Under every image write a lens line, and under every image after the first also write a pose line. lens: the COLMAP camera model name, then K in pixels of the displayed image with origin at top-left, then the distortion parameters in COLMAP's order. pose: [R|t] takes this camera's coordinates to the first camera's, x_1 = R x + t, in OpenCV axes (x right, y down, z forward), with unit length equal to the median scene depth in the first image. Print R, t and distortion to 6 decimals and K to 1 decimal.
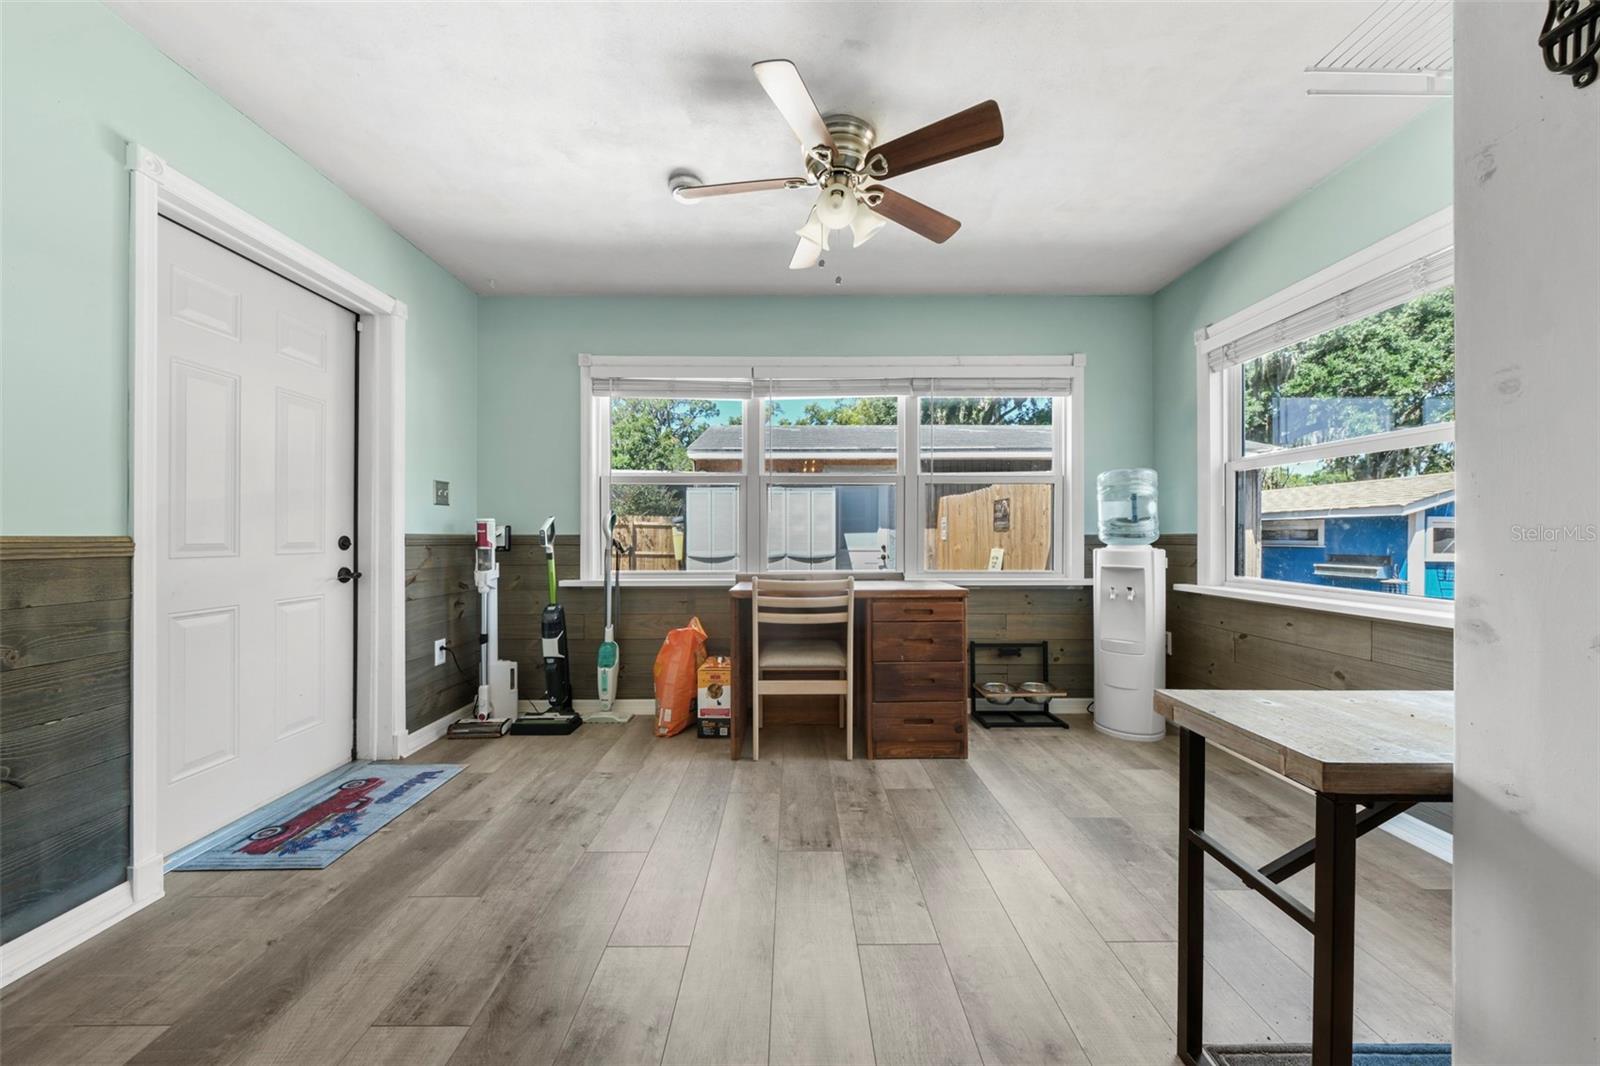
lens RADIAL K [[553.7, 0, 792.9], [0, 553.7, 533.7], [0, 0, 1]] dist [-0.001747, 0.000369]
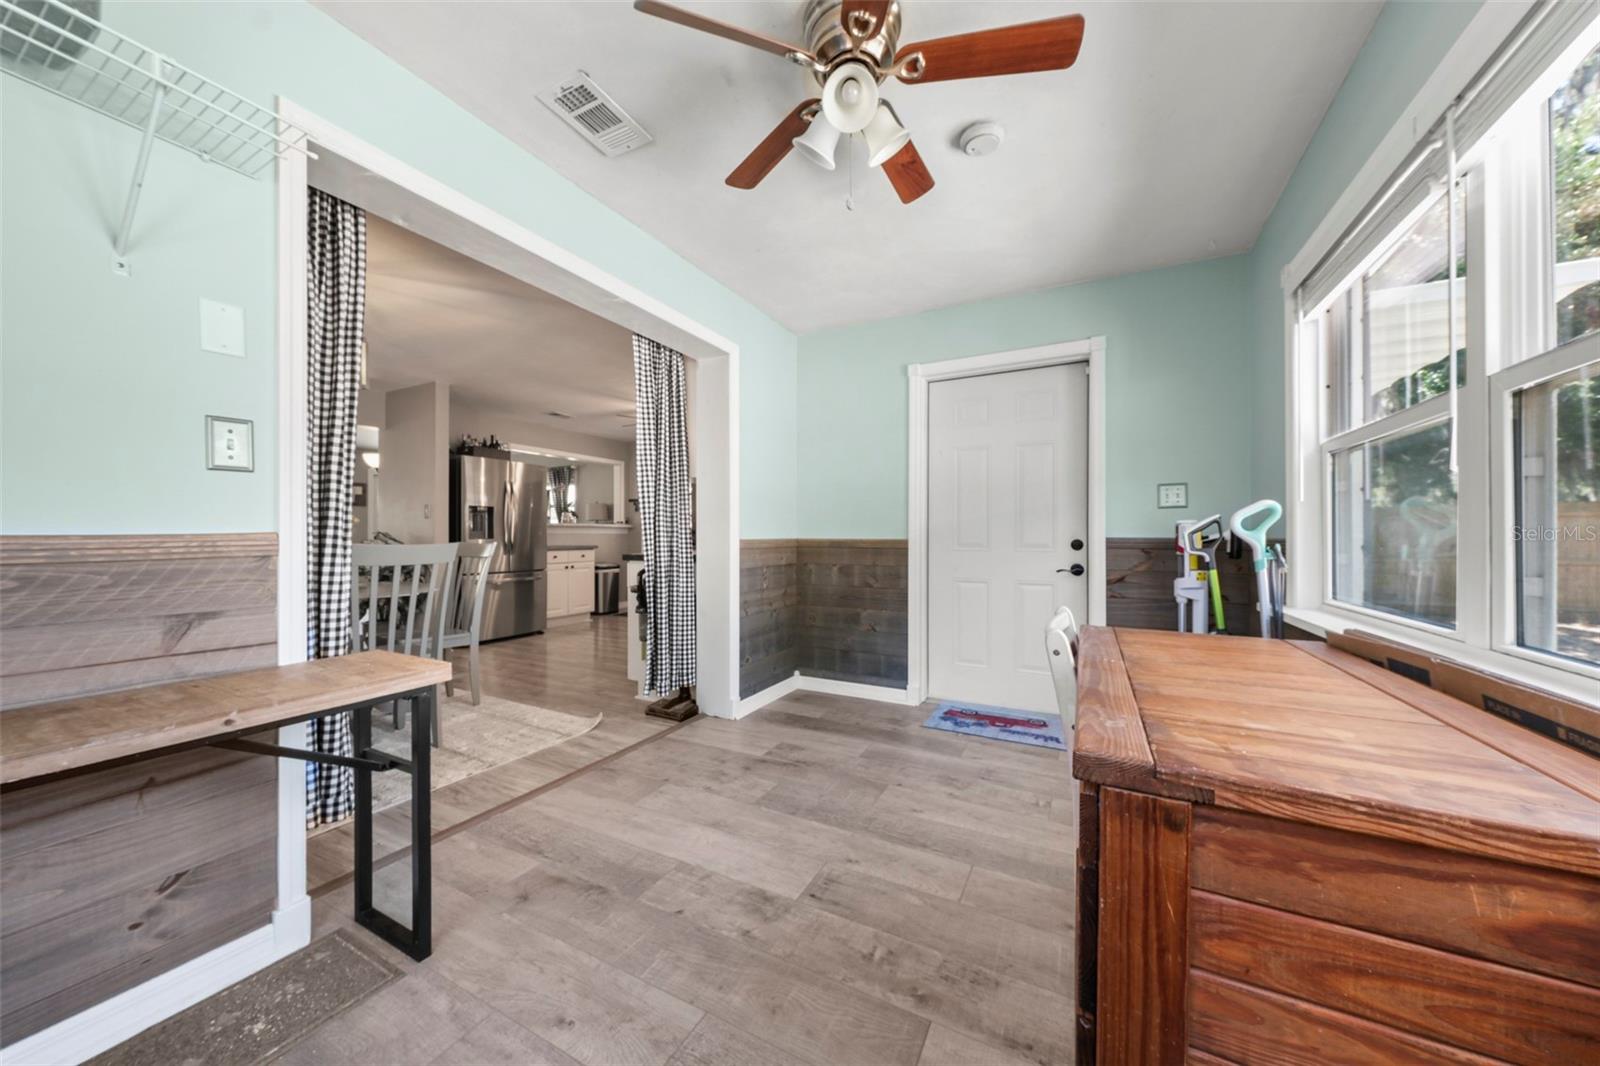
lens RADIAL K [[553.7, 0, 796.4], [0, 553.7, 535.6], [0, 0, 1]] dist [-0.001747, 0.000369]
pose [[-0.475836, -0.003367, -0.879528, 0.719487], [0.001942, 0.999986, -0.004878, 0.000032], [0.879532, -0.004029, -0.475823, 1.185699]]
